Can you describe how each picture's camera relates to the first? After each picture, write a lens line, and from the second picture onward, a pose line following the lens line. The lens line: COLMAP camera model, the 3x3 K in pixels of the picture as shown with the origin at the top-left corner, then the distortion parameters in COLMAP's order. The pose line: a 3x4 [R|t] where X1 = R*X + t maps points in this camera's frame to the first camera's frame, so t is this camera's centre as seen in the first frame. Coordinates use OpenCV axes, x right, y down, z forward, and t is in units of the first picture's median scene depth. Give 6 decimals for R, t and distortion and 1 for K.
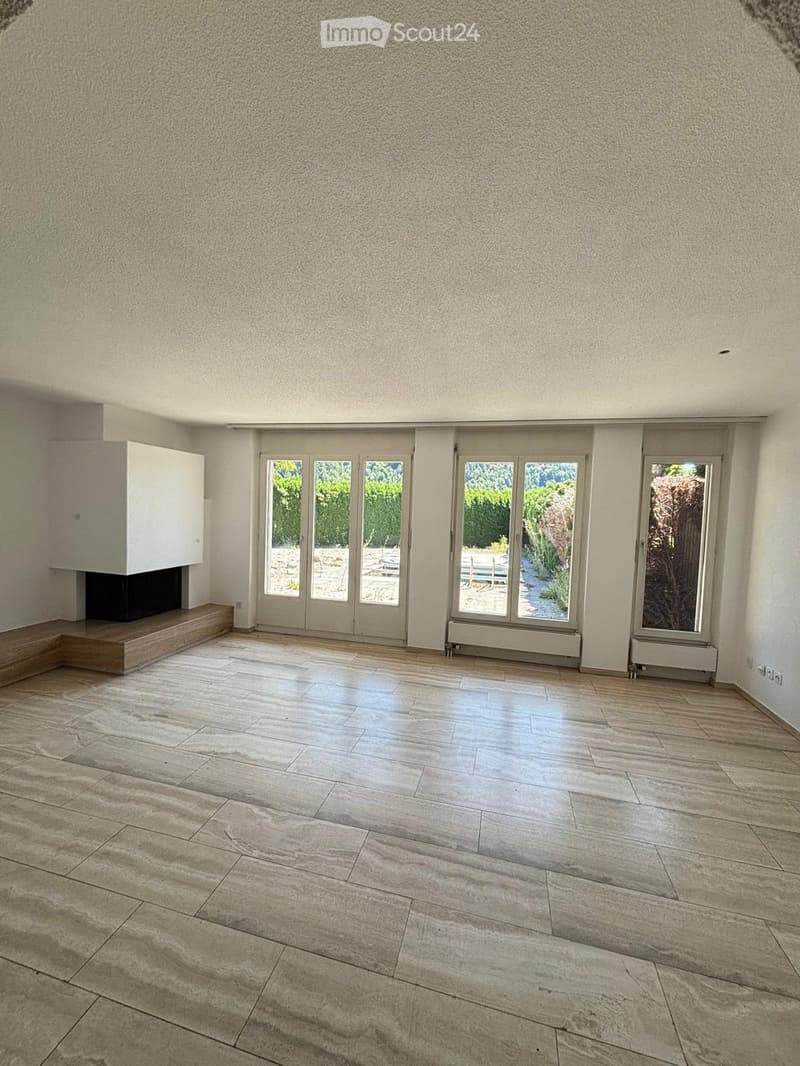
lens RADIAL K [[427.8, 0, 400.1], [0, 427.8, 534.1], [0, 0, 1]] dist [0.000278, 0.000060]
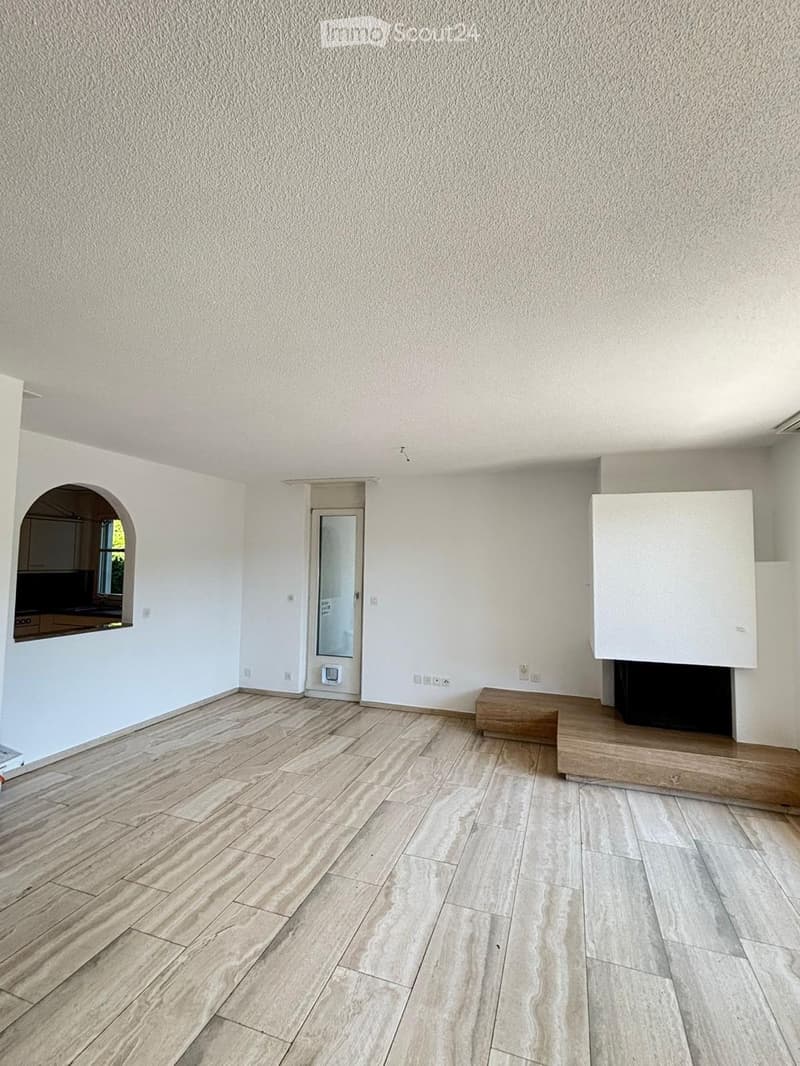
lens RADIAL K [[485.4, 0, 399.7], [0, 485.4, 532.8], [0, 0, 1]] dist [0.002220, 0.002342]
pose [[-0.089302, -0.107638, -0.990171, 0.430878], [-0.067444, 0.992515, -0.101810, -0.027761], [0.993718, 0.057690, -0.095893, 0.913530]]
